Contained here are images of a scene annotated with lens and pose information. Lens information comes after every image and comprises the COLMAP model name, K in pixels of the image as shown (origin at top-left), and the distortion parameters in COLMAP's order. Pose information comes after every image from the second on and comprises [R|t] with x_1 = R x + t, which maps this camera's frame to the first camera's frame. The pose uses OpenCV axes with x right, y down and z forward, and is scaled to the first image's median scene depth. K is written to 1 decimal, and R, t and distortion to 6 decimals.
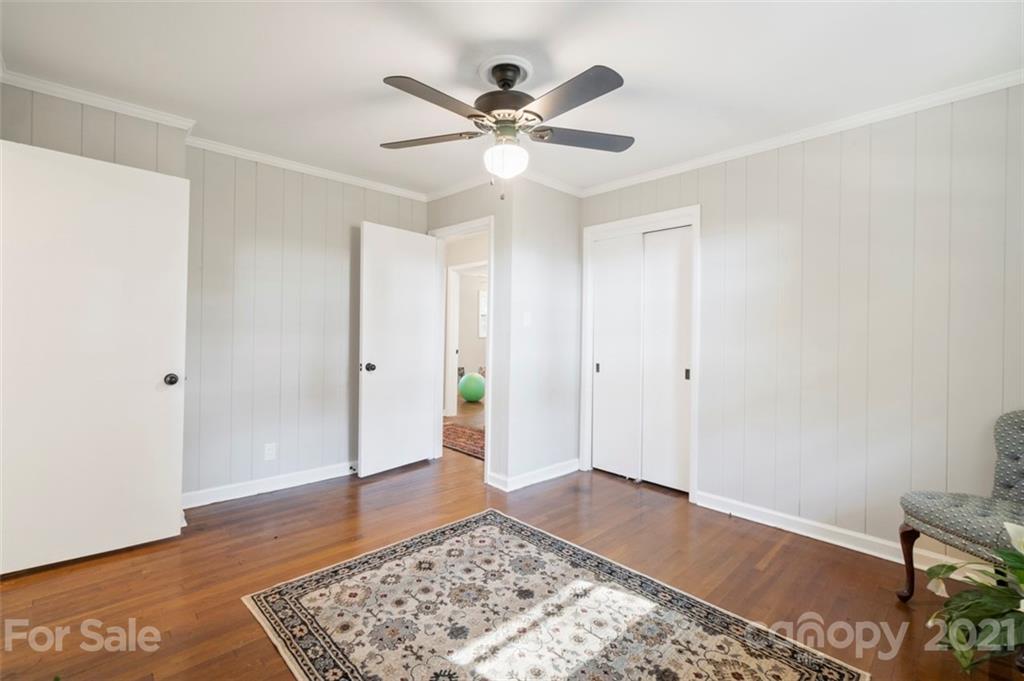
lens RADIAL K [[451.8, 0, 482.3], [0, 451.8, 337.3], [0, 0, 1]] dist [-0.004216, 0.000656]
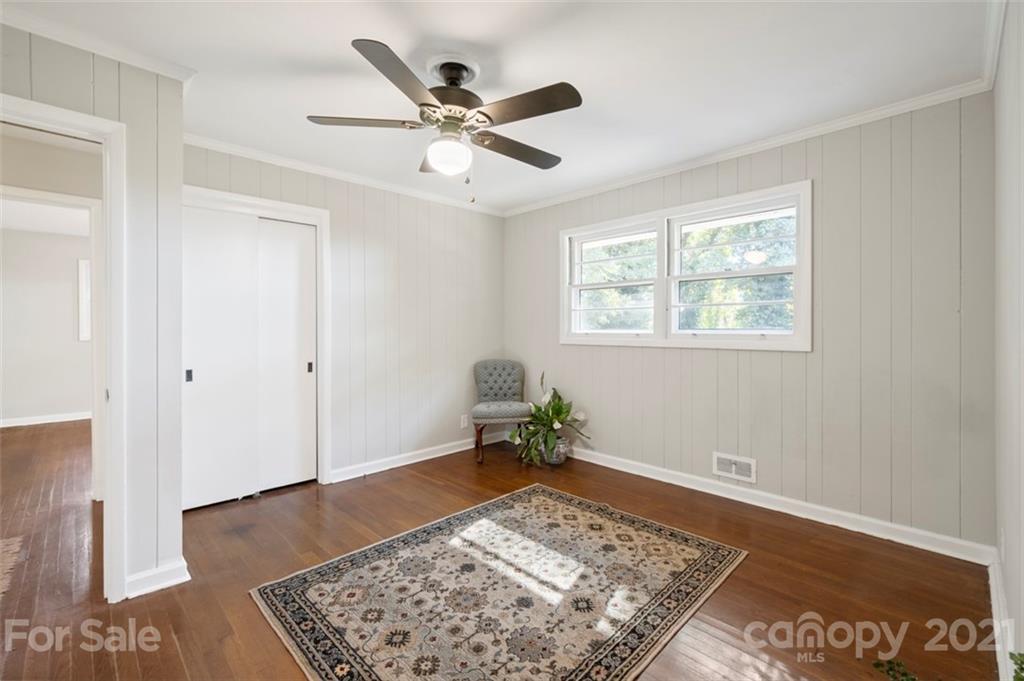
lens RADIAL K [[451.8, 0, 520.0], [0, 451.8, 332.0], [0, 0, 1]] dist [-0.004216, 0.000656]
pose [[-0.070996, -0.020703, 0.997262, -0.919441], [0.014971, 0.999650, 0.021818, -0.021261], [-0.997364, 0.016479, -0.070661, 0.874388]]
